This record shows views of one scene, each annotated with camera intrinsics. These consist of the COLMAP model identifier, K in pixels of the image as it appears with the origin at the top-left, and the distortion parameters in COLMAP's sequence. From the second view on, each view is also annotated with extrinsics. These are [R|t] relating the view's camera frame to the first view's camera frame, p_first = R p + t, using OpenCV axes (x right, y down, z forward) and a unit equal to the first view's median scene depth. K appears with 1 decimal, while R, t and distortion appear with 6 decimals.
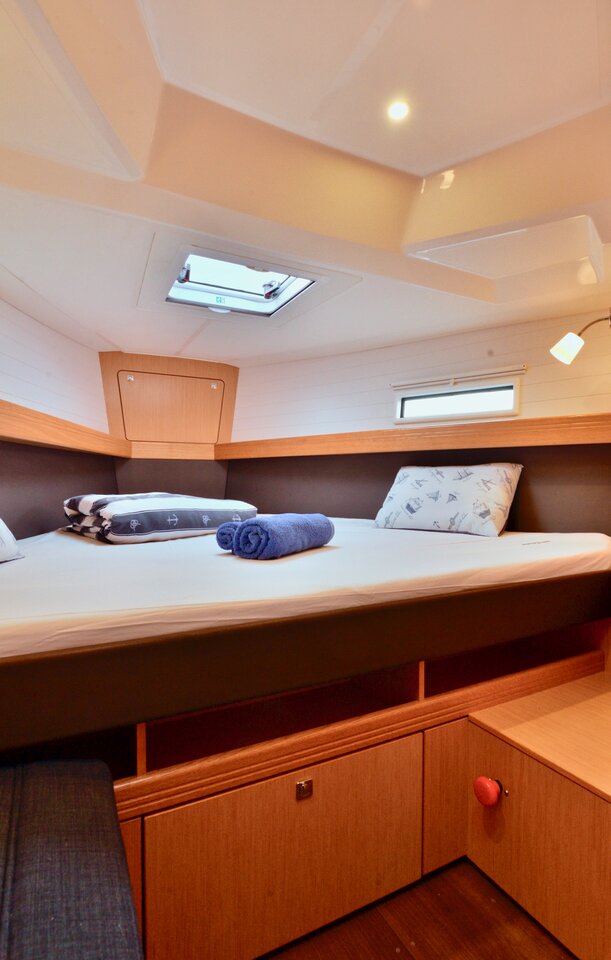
lens RADIAL K [[485.6, 0, 305.5], [0, 485.6, 480.0], [0, 0, 1]] dist [-0.008564, -0.000332]
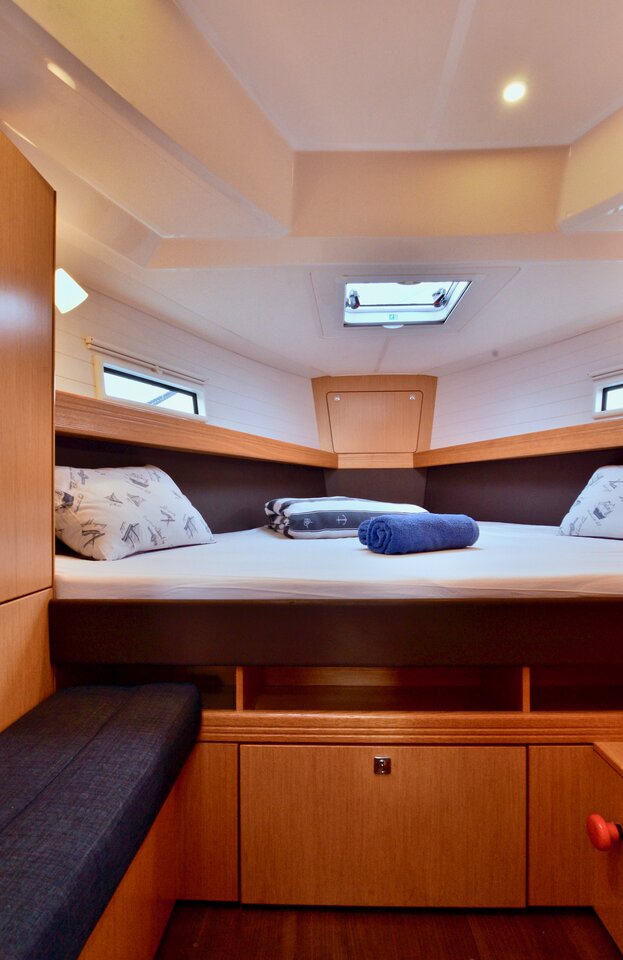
lens RADIAL K [[480.7, 0, 311.5], [0, 480.7, 480.0], [0, 0, 1]] dist [-0.000548, -0.000623]
pose [[0.871989, -0.021029, -0.489074, 0.206061], [0.007224, 0.999521, -0.030098, 0.022628], [0.489472, 0.022712, 0.871723, -0.005746]]
